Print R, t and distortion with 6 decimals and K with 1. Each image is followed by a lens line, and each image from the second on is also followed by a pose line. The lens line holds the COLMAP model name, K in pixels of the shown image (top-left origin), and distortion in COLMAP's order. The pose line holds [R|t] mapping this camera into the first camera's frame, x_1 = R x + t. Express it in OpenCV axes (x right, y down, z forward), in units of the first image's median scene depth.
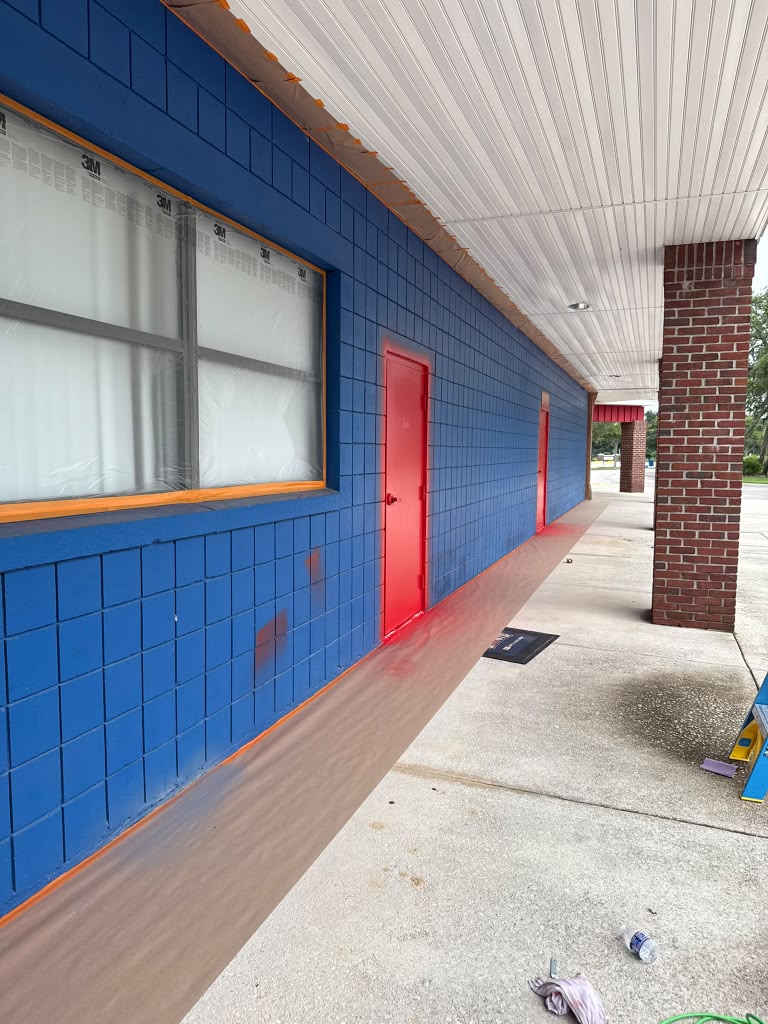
lens RADIAL K [[726.2, 0, 364.7], [0, 726.2, 513.4], [0, 0, 1]] dist [-0.001522, 0.003059]
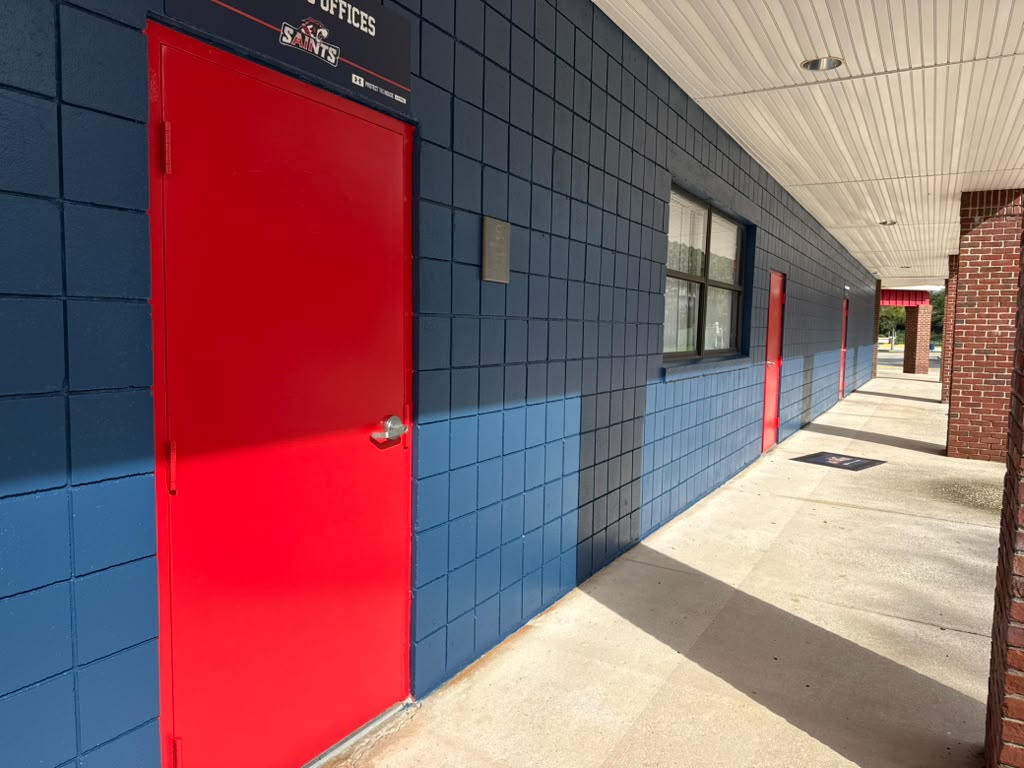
lens RADIAL K [[726.2, 0, 512.0], [0, 726.2, 384.0], [0, 0, 1]] dist [-0.001522, 0.003059]
pose [[0.989106, 0.022649, -0.145455, -0.247664], [-0.024289, 0.999660, -0.009510, 0.046302], [0.145190, 0.012939, 0.989319, -0.541513]]
